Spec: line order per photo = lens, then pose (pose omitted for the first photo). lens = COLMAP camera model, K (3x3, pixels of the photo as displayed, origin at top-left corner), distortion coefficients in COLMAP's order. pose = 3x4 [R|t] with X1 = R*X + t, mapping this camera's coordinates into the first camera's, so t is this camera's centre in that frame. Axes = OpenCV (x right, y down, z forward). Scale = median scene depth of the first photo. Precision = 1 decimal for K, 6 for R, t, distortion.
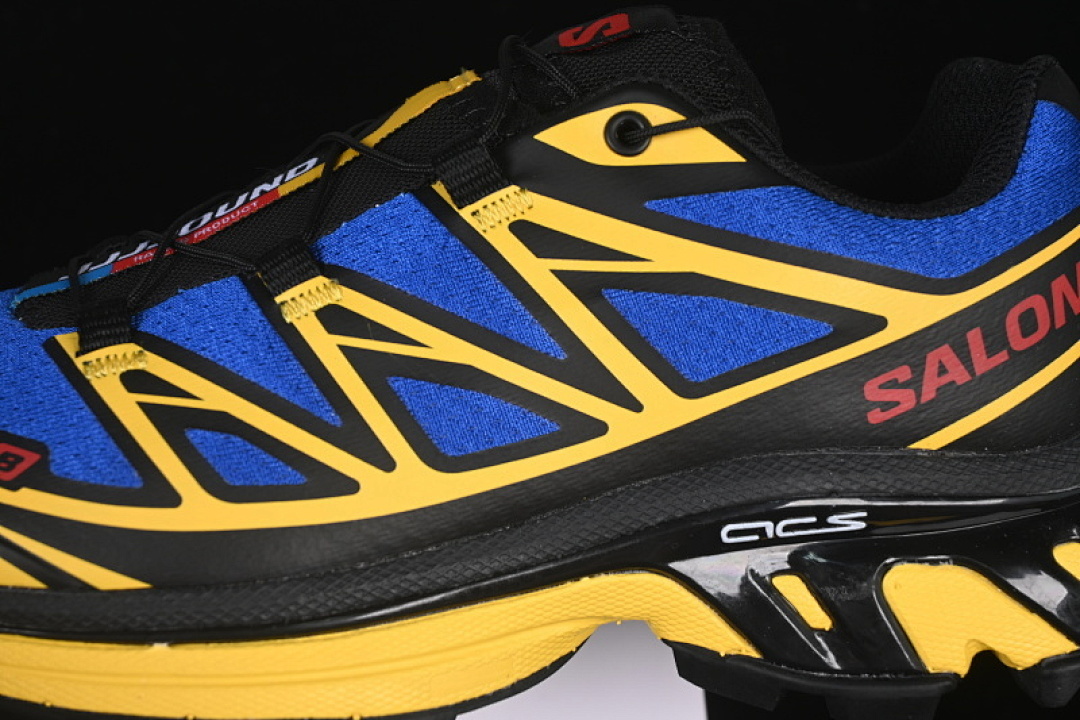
lens RADIAL K [[2328.1, 0, 540.0], [0, 2328.1, 360.0], [0, 0, 1]] dist [-0.061286, 0.553026]
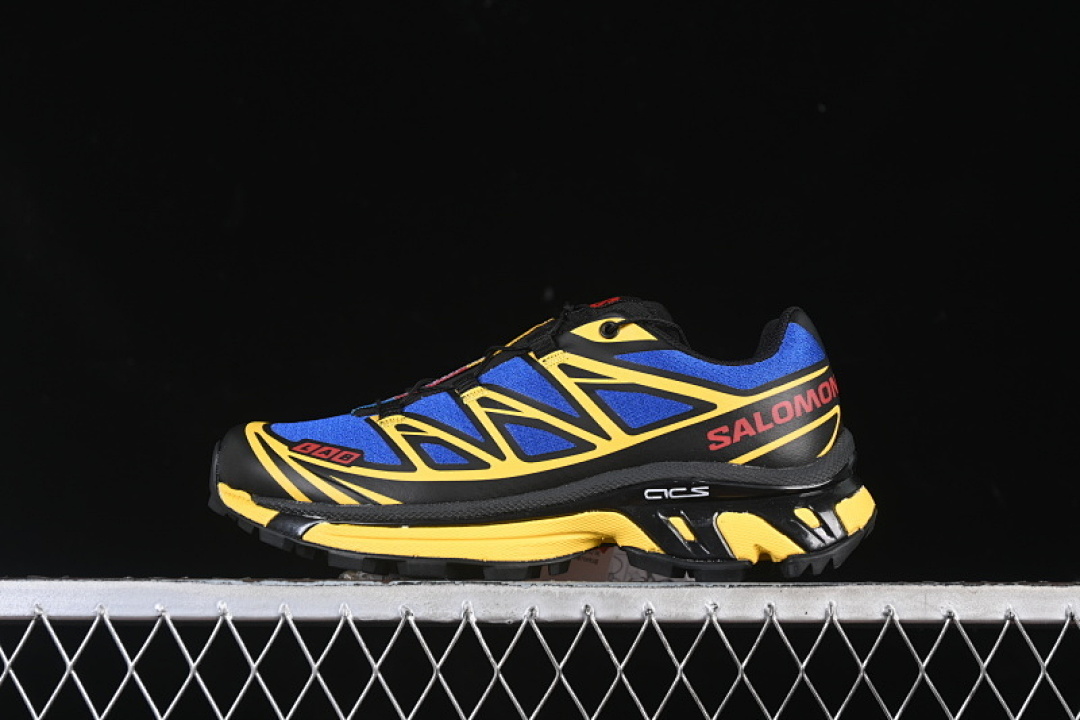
lens RADIAL K [[2328.1, 0, 540.0], [0, 2328.1, 360.0], [0, 0, 1]] dist [-0.061286, 0.553026]
pose [[0.991417, -0.002709, -0.130707, 0.281027], [-0.035232, 0.957262, -0.287070, 0.623986], [0.125899, 0.289211, 0.948950, -1.275623]]
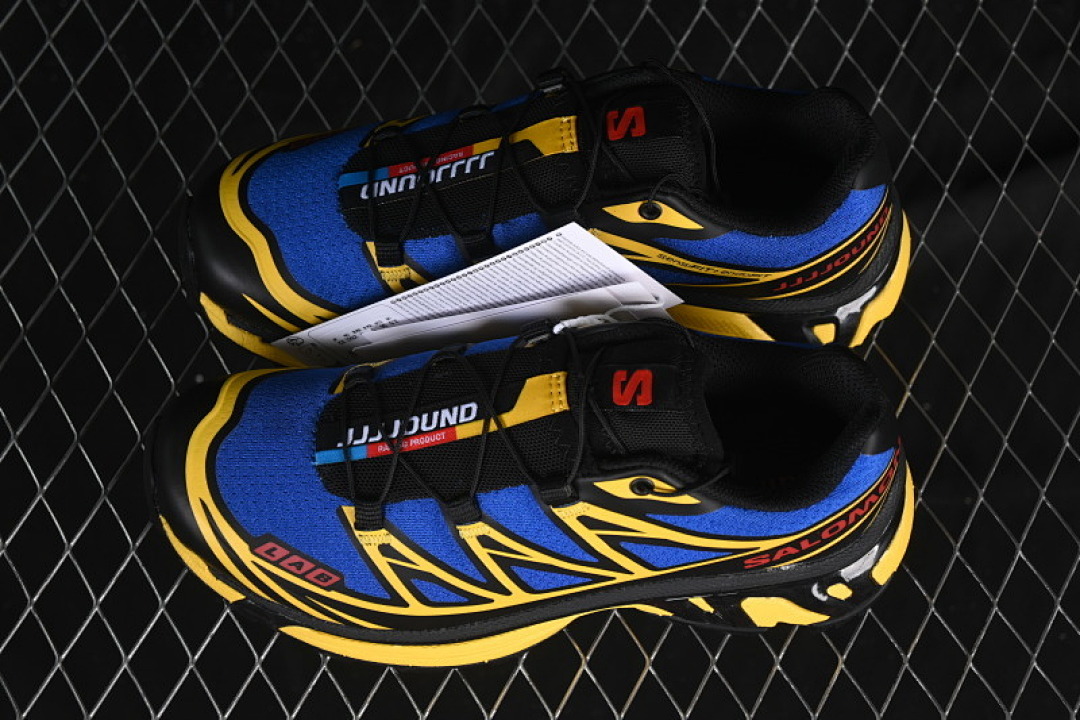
lens RADIAL K [[2328.1, 0, 540.0], [0, 2328.1, 360.0], [0, 0, 1]] dist [-0.061286, 0.553026]
pose [[0.996583, 0.065259, 0.050624, -0.153230], [-0.080464, 0.628907, 0.773306, -1.663575], [0.018628, -0.774737, 0.632009, -0.147300]]
